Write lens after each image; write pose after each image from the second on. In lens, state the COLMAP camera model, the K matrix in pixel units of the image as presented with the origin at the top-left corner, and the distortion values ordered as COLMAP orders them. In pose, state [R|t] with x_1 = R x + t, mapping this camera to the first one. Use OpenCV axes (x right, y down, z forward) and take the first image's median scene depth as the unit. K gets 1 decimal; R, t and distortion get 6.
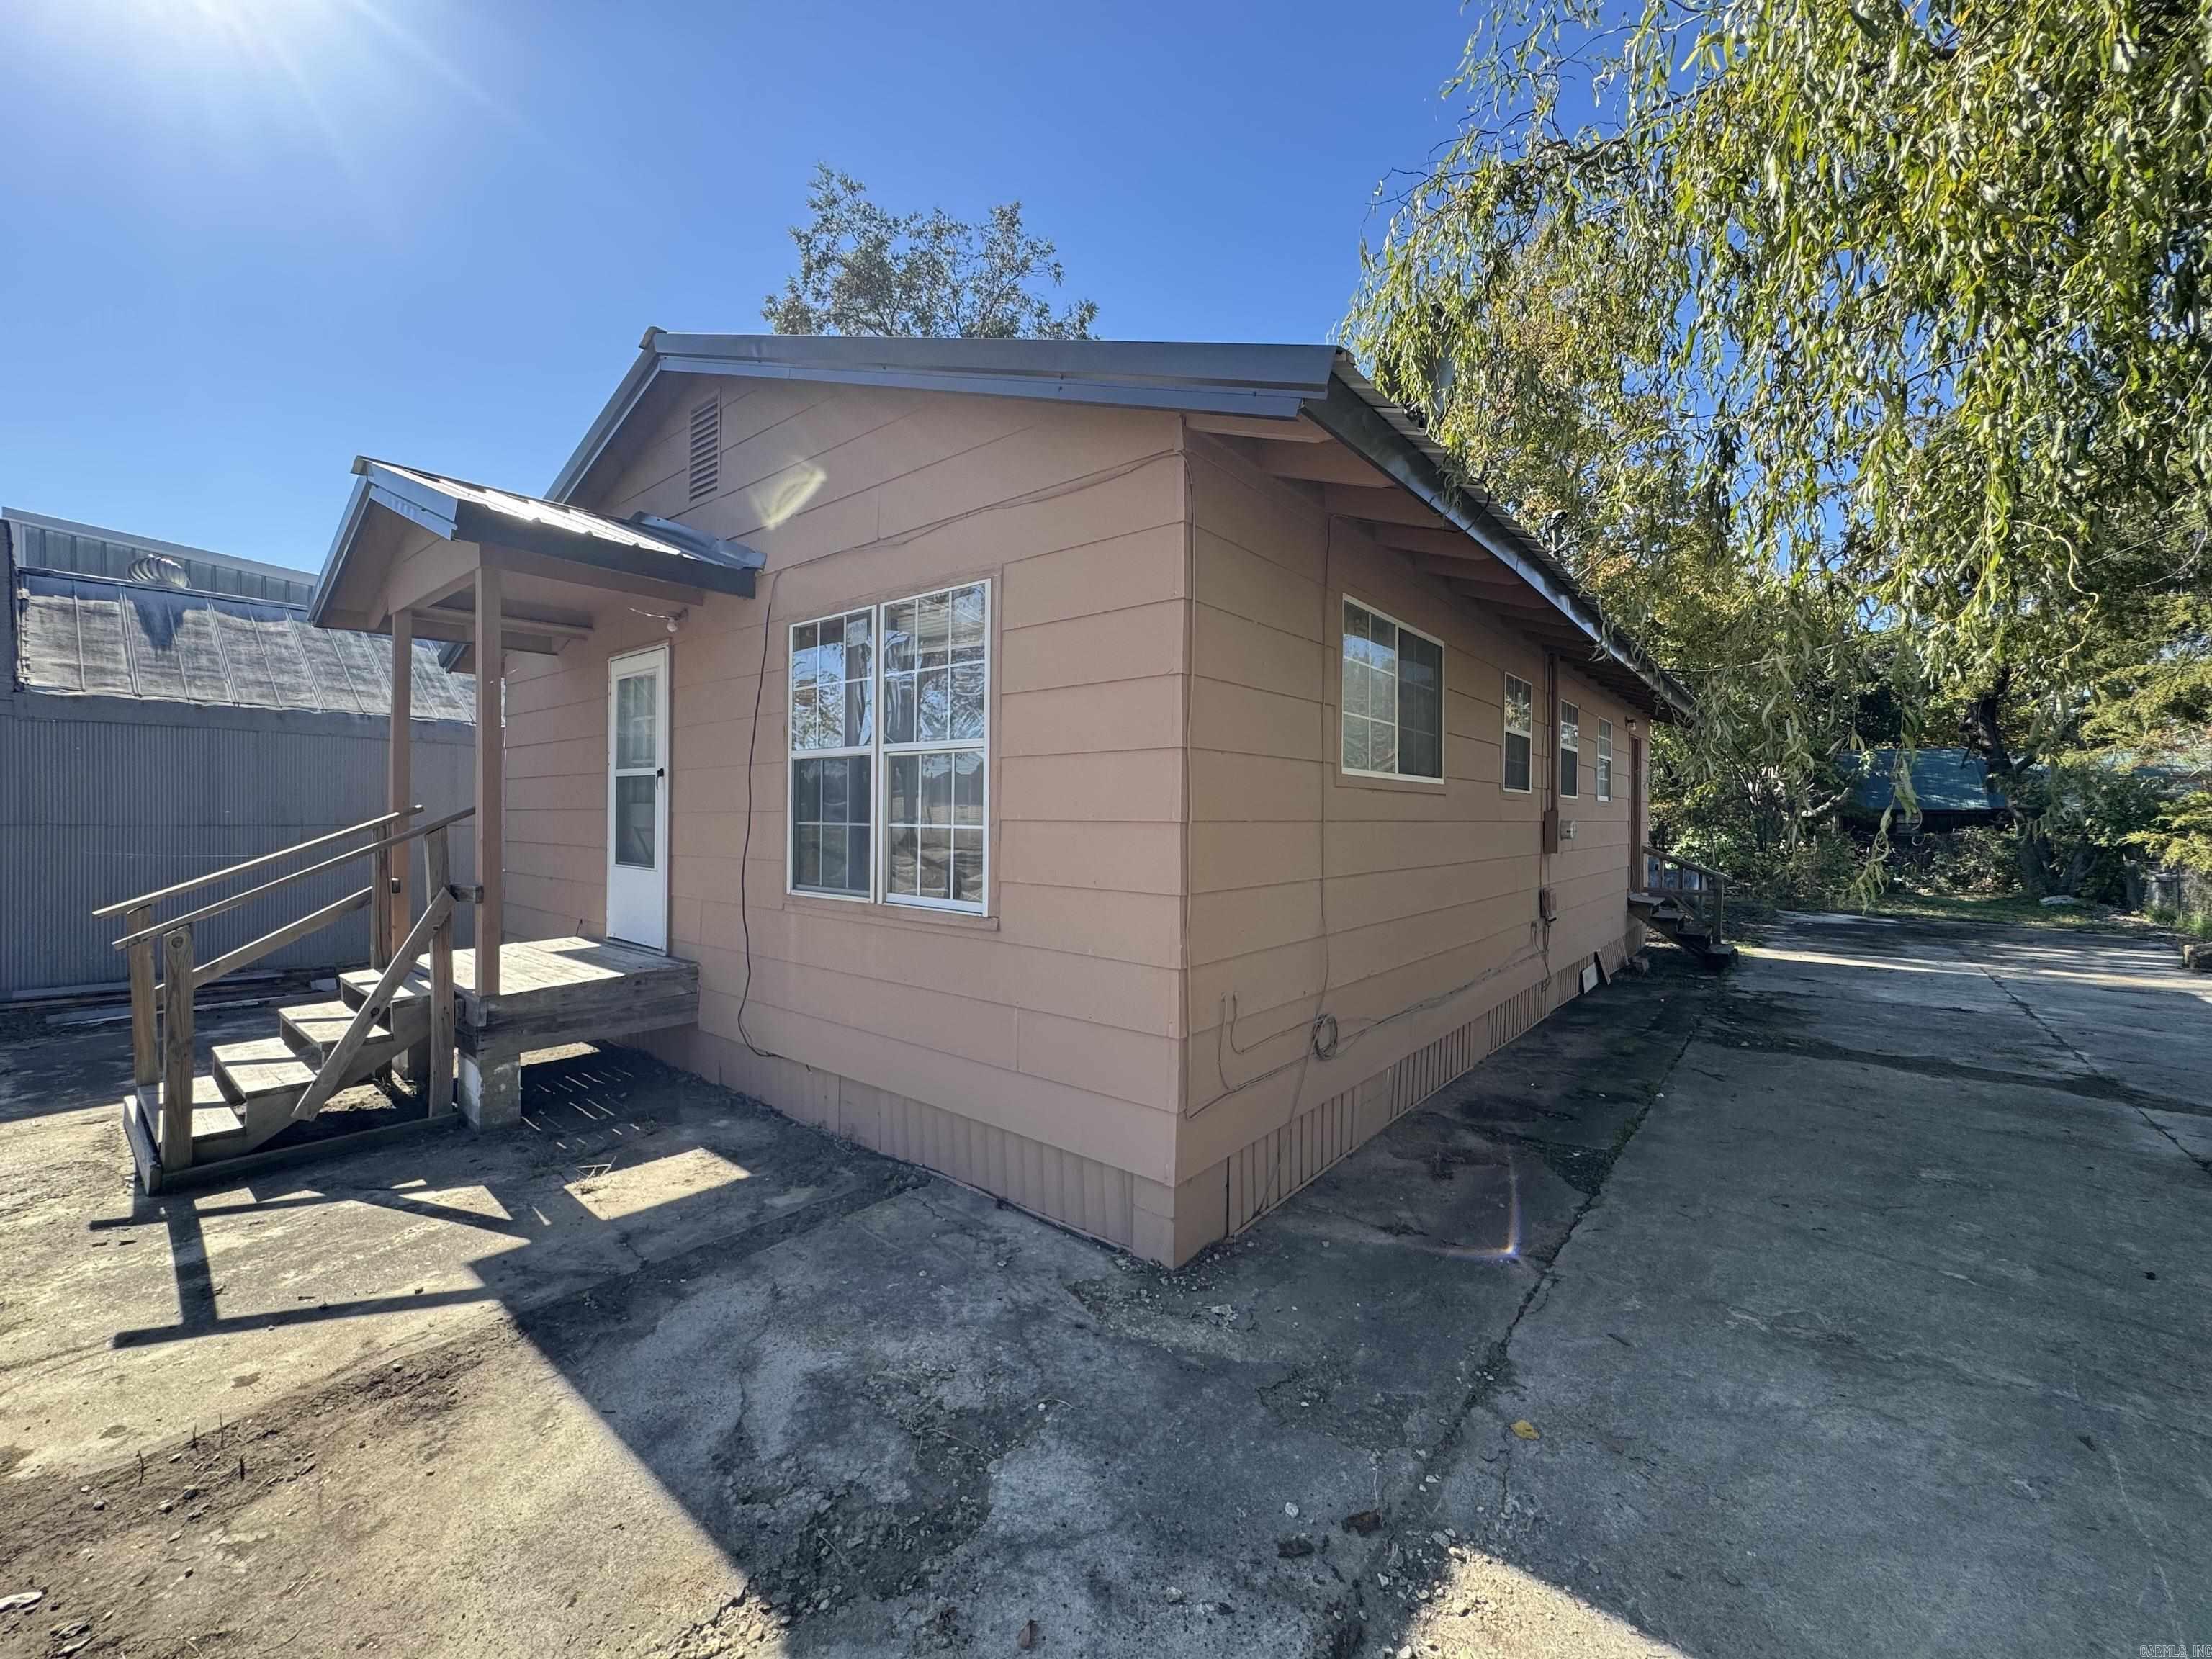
lens RADIAL K [[879.4, 0, 1105.4], [0, 879.4, 819.9], [0, 0, 1]] dist [-0.000862, 0.000512]
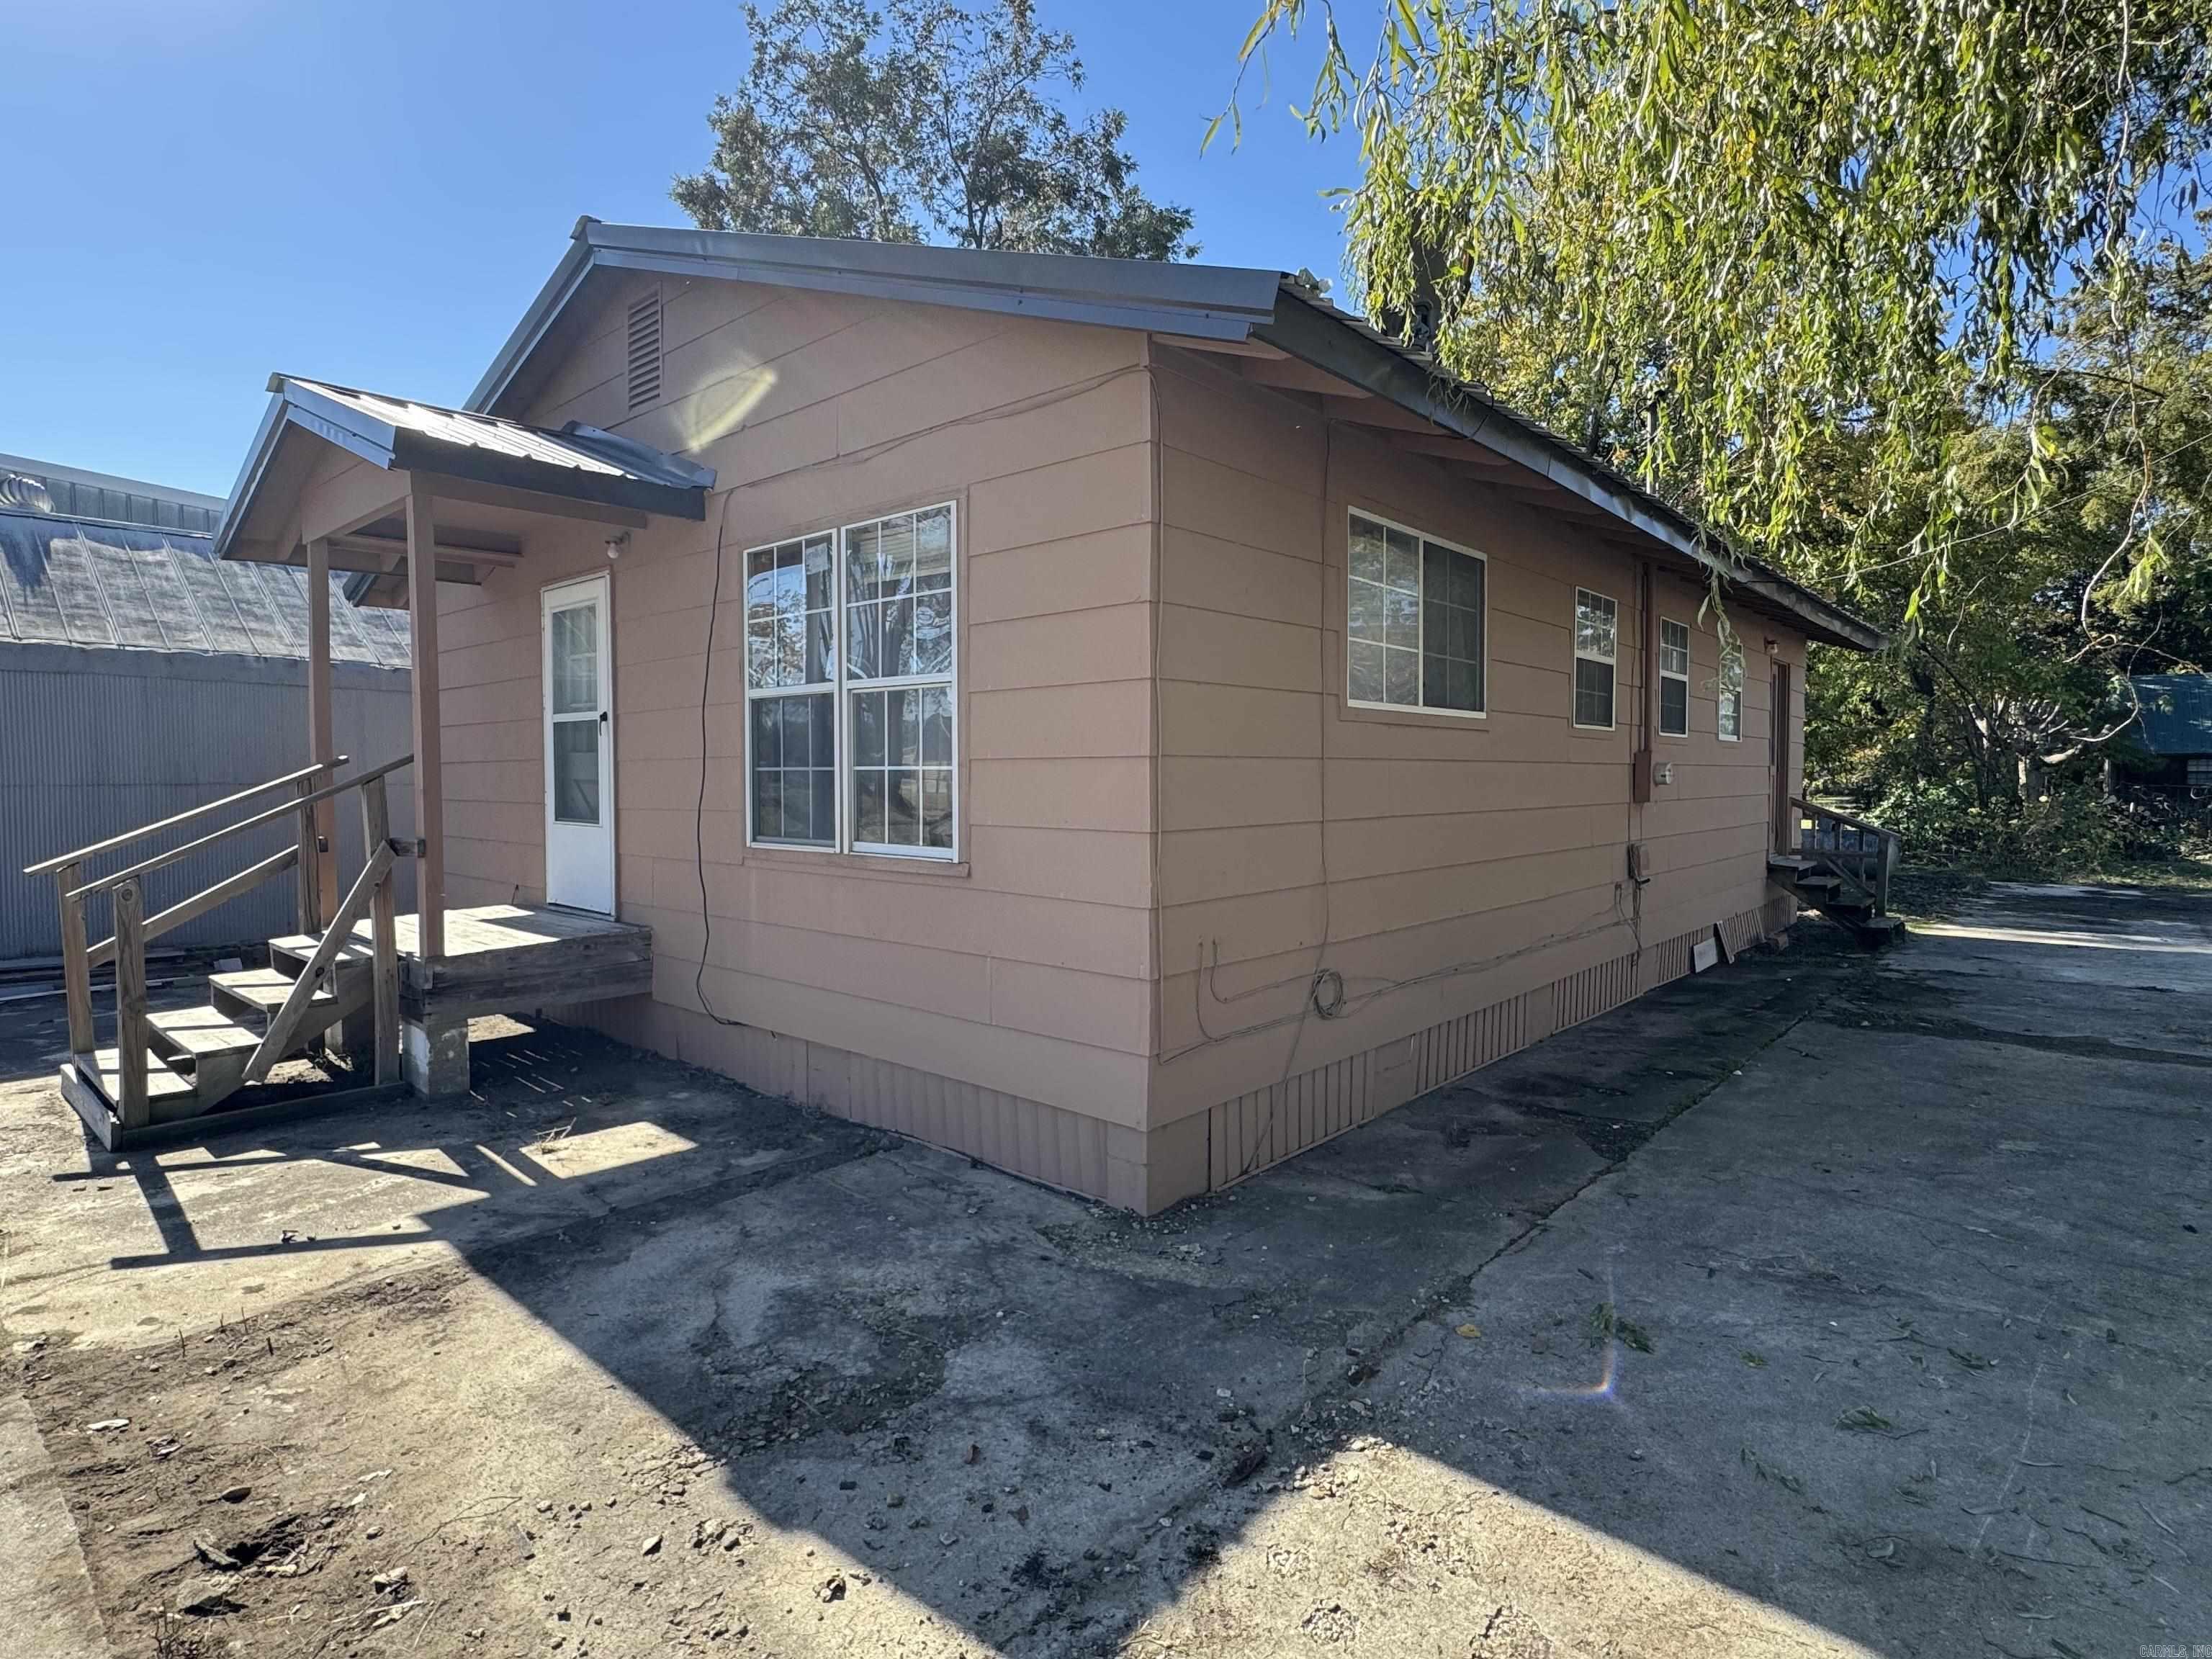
lens RADIAL K [[1143.6, 0, 1103.7], [0, 1143.6, 818.2], [0, 0, 1]] dist [0.001782, -0.000211]
pose [[0.999118, -0.008701, -0.041087, 0.066006], [0.010041, 0.999421, 0.032515, 0.022297], [0.040780, -0.032899, 0.998626, -0.195117]]
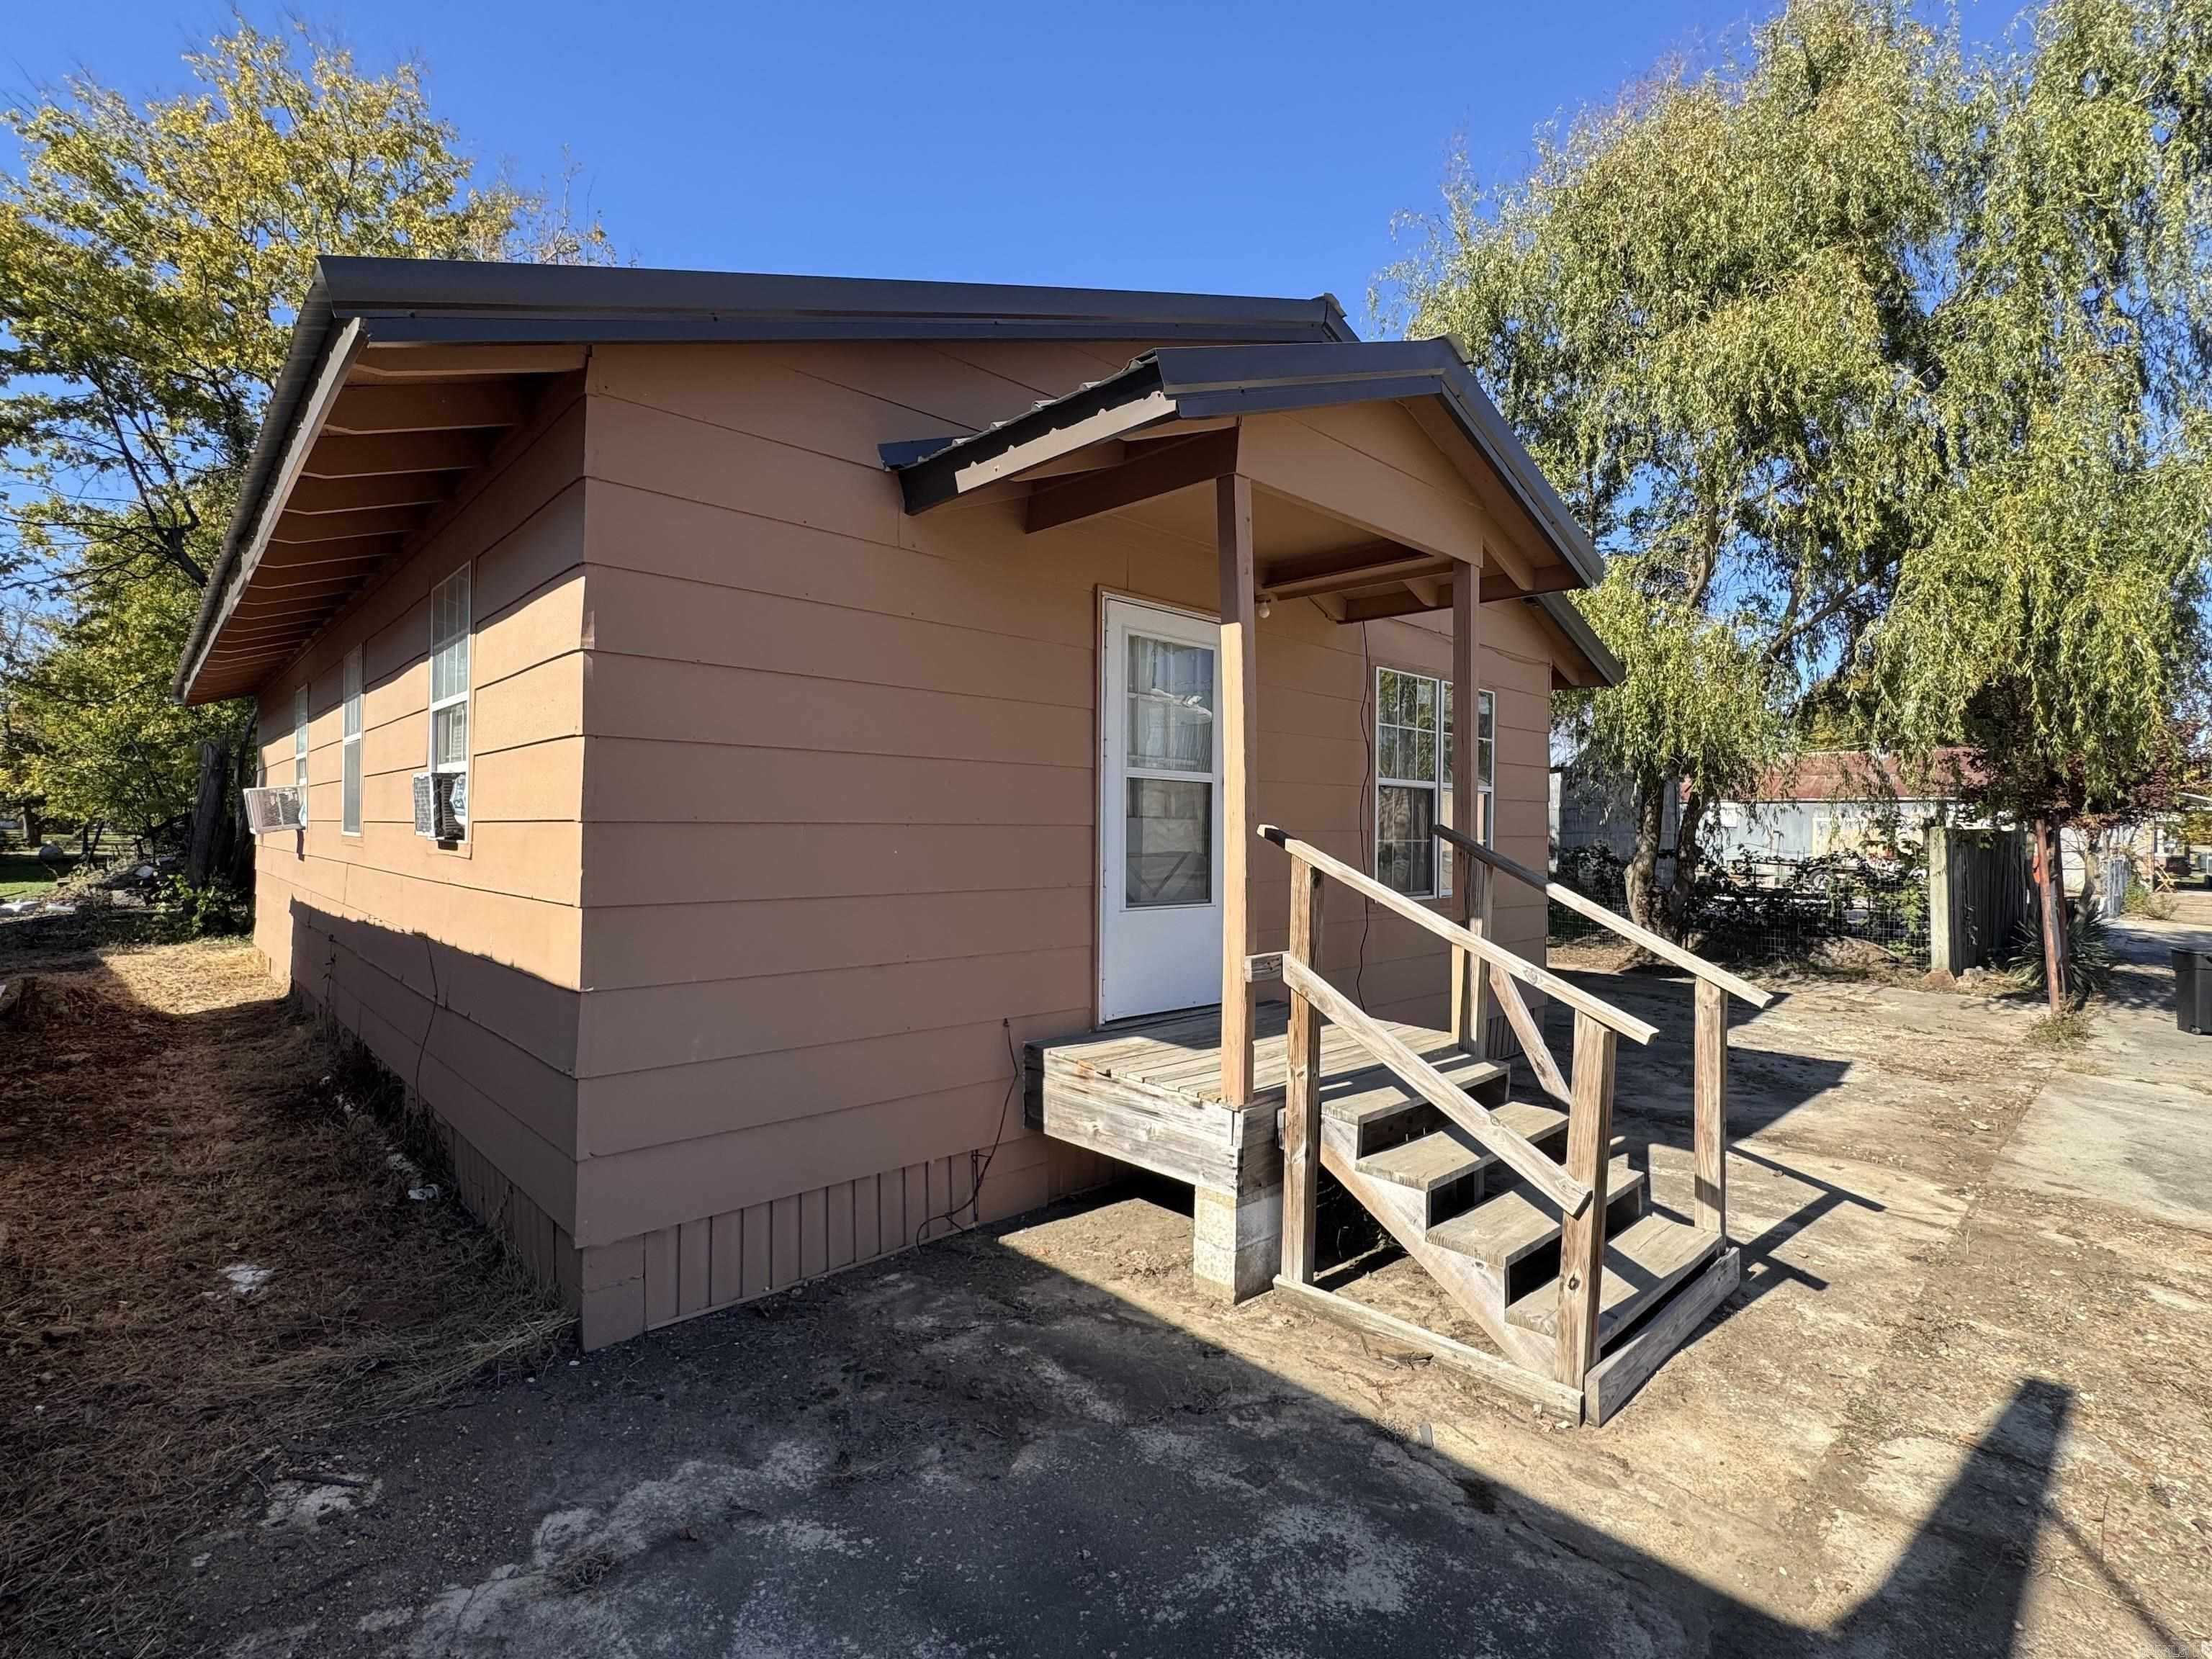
lens RADIAL K [[1028.2, 0, 1109.6], [0, 1028.2, 828.2], [0, 0, 1]] dist [-0.001131, -0.000094]
pose [[0.123081, -0.008220, 0.992363, -1.948395], [-0.002895, 0.999958, 0.008642, -0.029583], [-0.992392, -0.003937, 0.123052, 1.342910]]
